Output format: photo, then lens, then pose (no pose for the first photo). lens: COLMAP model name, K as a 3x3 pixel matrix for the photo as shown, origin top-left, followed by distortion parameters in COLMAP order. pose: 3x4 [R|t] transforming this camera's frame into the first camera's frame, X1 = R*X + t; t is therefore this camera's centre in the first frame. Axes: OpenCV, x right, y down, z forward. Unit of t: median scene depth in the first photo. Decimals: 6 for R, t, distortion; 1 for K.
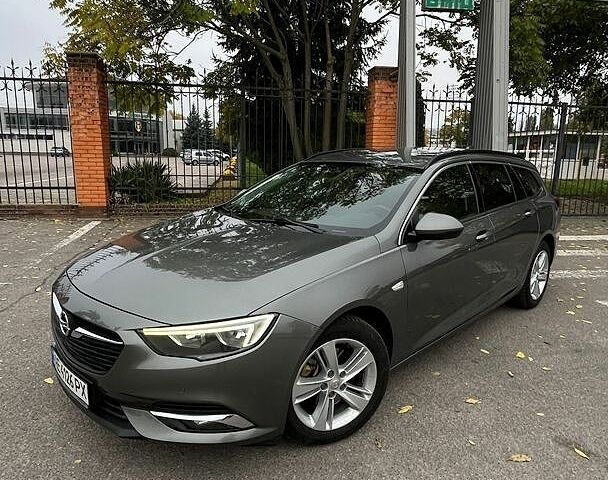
lens RADIAL K [[444.2, 0, 304.0], [0, 444.2, 240.0], [0, 0, 1]] dist [0.004816, 0.004922]
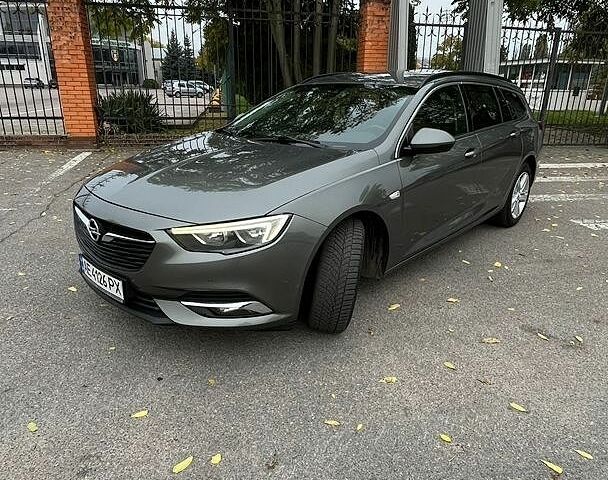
lens RADIAL K [[438.3, 0, 297.6], [0, 438.3, 242.3], [0, 0, 1]] dist [0.008217, -0.002663]
pose [[0.999845, -0.005341, 0.016773, -0.017496], [0.002731, 0.988382, 0.151964, 0.019114], [-0.017390, -0.151895, 0.988244, -0.037601]]
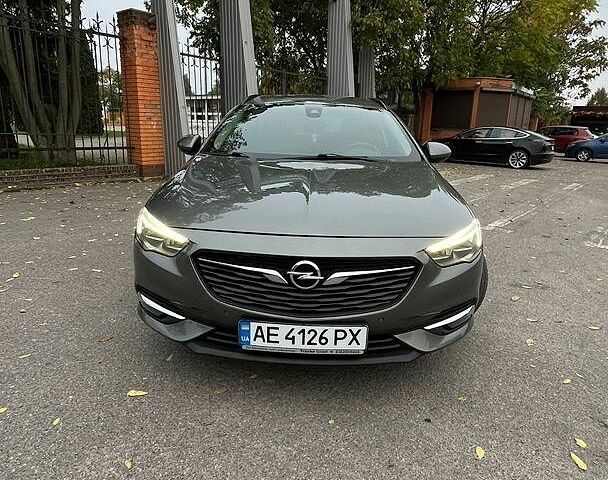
lens RADIAL K [[444.2, 0, 304.0], [0, 444.2, 240.0], [0, 0, 1]] dist [0.004816, 0.004922]
pose [[0.733903, -0.165473, 0.658790, -0.402265], [0.113758, 0.986117, 0.120962, 0.005723], [-0.669660, -0.013832, 0.742539, 0.134879]]
